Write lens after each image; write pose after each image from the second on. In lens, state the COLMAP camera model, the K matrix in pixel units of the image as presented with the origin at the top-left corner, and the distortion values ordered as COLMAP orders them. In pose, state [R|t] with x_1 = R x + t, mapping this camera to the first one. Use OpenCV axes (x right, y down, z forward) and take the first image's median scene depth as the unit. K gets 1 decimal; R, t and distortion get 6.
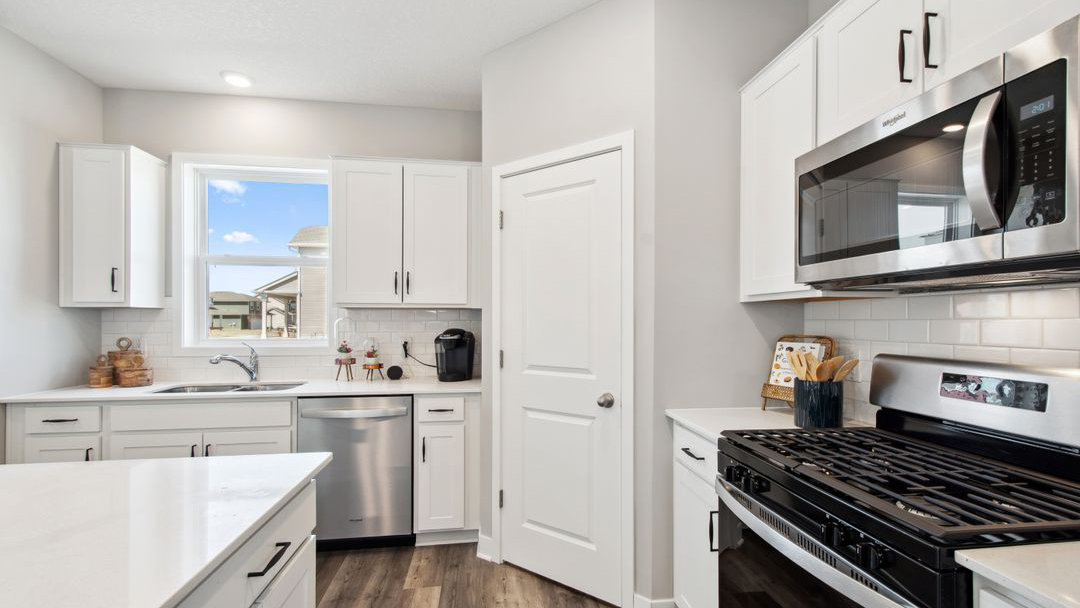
lens RADIAL K [[474.8, 0, 545.4], [0, 474.8, 319.6], [0, 0, 1]] dist [0.015147, -0.000126]
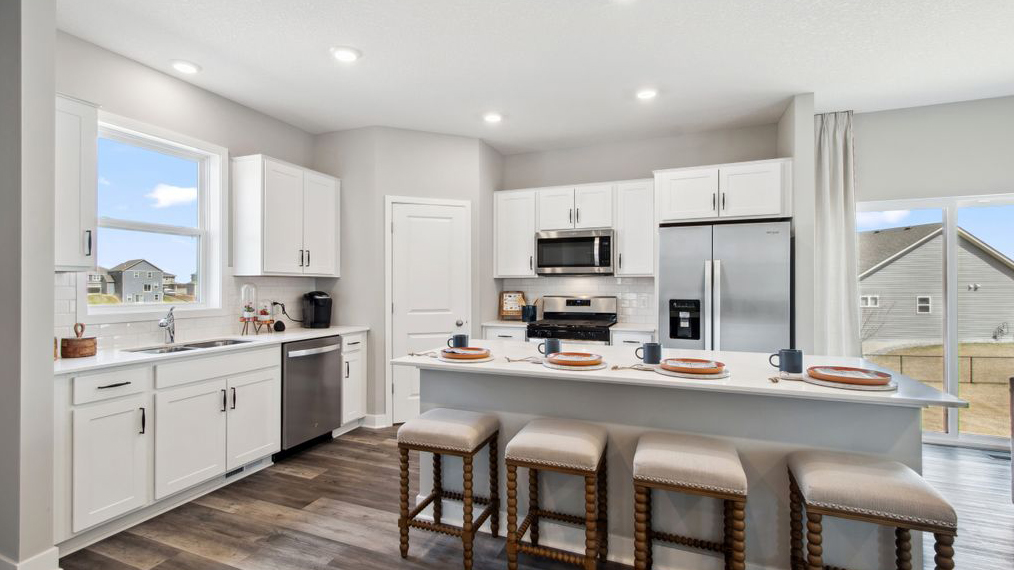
lens RADIAL K [[462.1, 0, 471.6], [0, 462.1, 282.4], [0, 0, 1]] dist [0.022674, 0.000175]
pose [[0.536373, 0.004751, 0.843968, -1.145743], [0.000563, 0.999982, -0.005987, 0.000684], [-0.843981, 0.003686, 0.536360, -0.124449]]
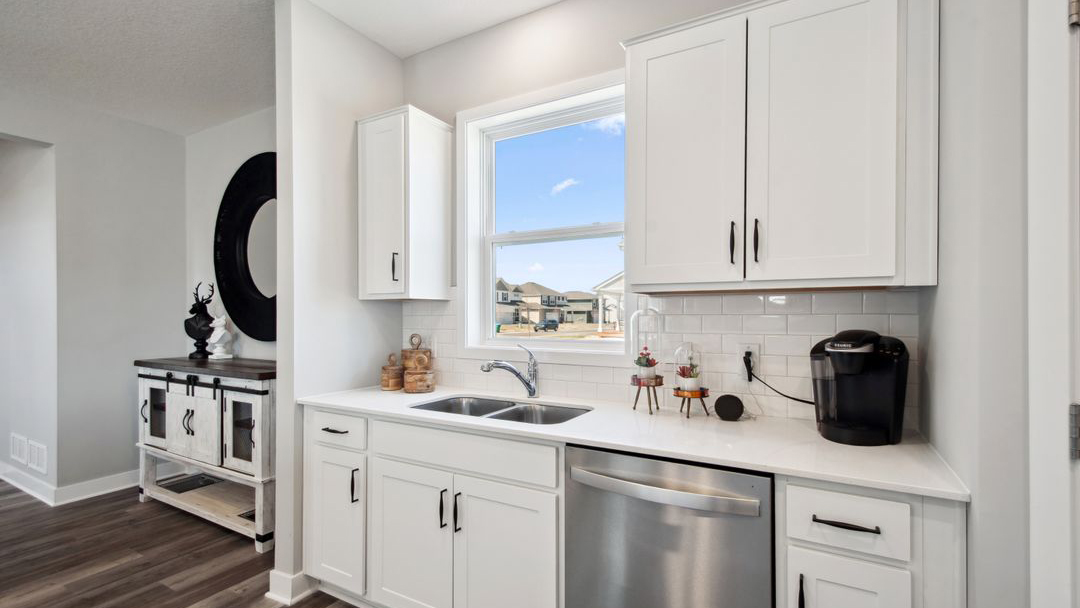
lens RADIAL K [[474.8, 0, 546.3], [0, 474.8, 314.8], [0, 0, 1]] dist [0.015147, -0.000126]
pose [[0.792255, -0.001694, -0.610188, -0.151204], [0.001970, 0.999998, -0.000219, 0.003076], [0.610187, -0.001028, 0.792257, 0.442540]]
